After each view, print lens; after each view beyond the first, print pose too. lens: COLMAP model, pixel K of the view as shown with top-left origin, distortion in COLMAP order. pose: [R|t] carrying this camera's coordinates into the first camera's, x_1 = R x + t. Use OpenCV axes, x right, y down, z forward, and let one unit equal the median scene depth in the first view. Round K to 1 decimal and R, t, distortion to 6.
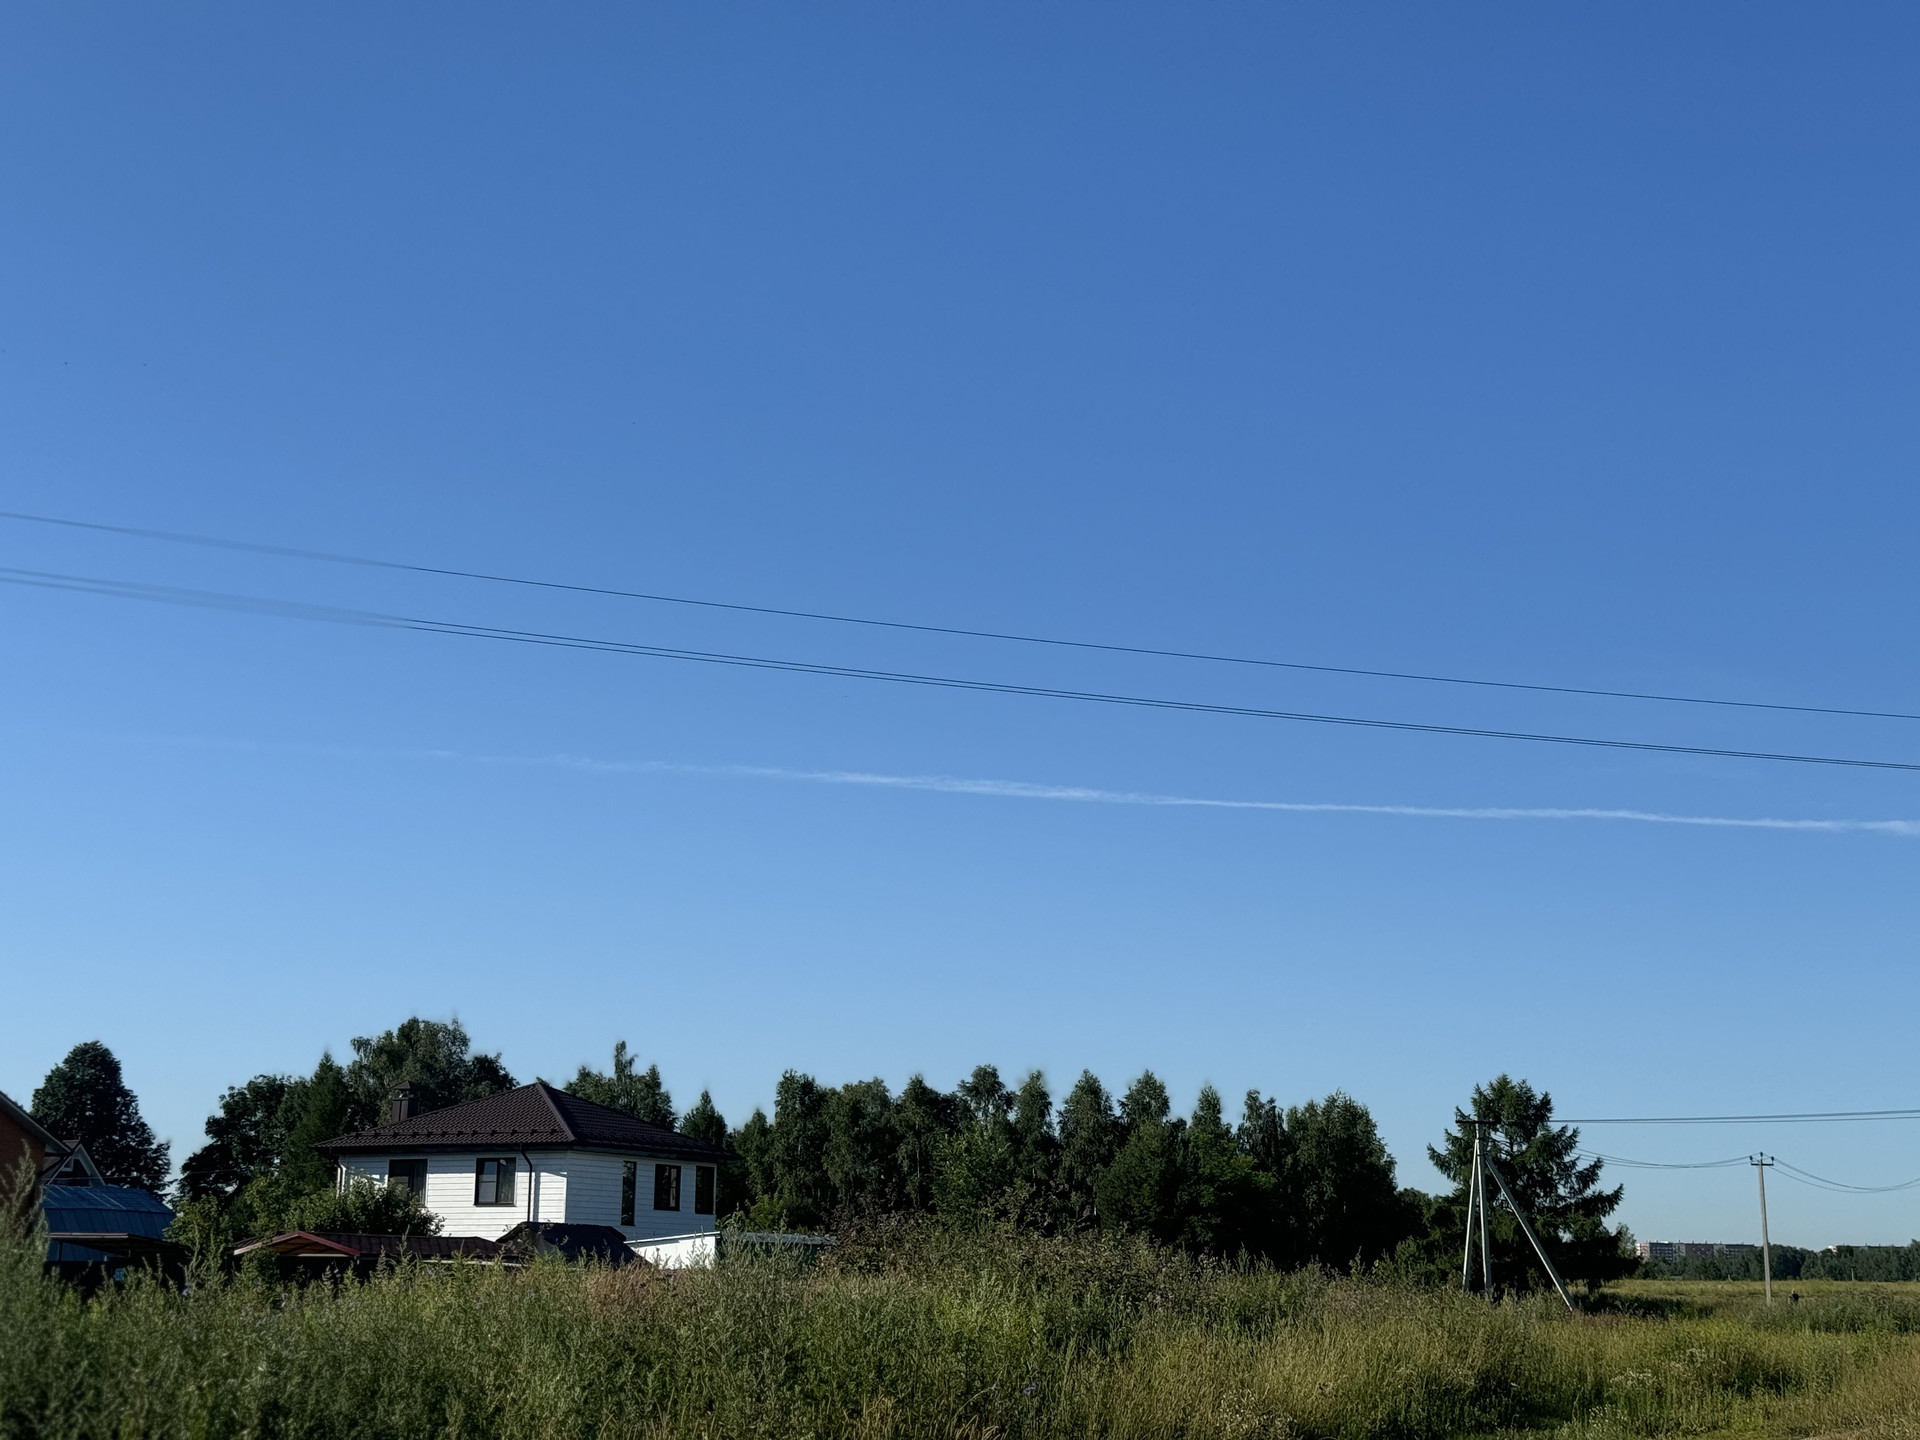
lens RADIAL K [[2649.0, 0, 953.2], [0, 2649.0, 719.7], [0, 0, 1]] dist [0.120316, 0.000000]
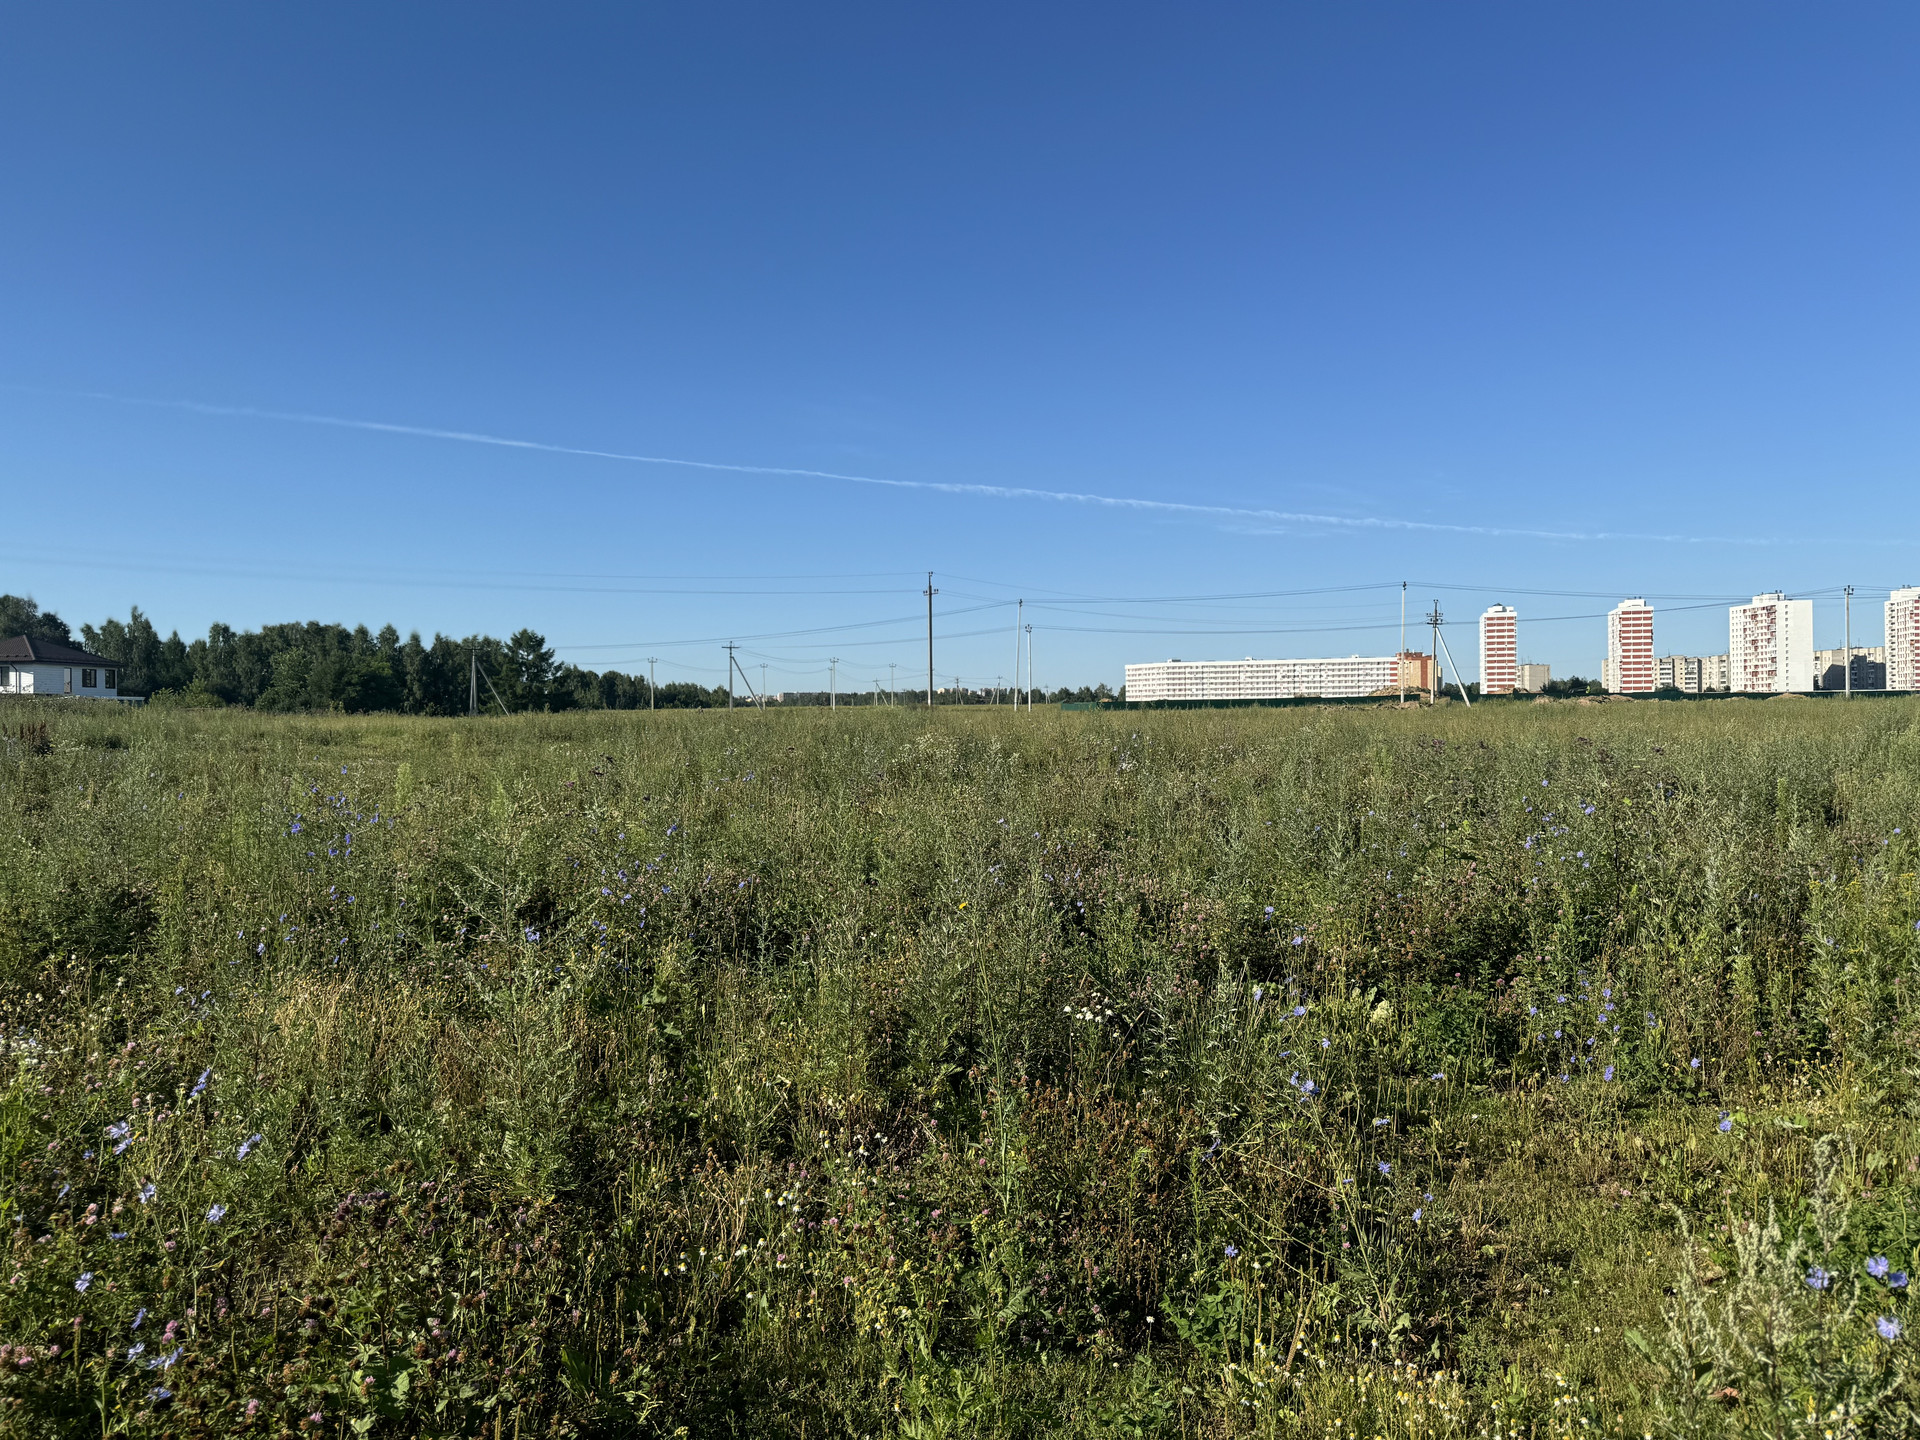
lens RADIAL K [[1339.9, 0, 968.5], [0, 1339.9, 707.4], [0, 0, 1]] dist [0.063425, -0.085998]
pose [[0.929634, -0.016173, 0.368130, 0.102620], [-0.058198, 0.980053, 0.190024, -0.044884], [-0.363860, -0.198077, 0.910149, -0.238825]]
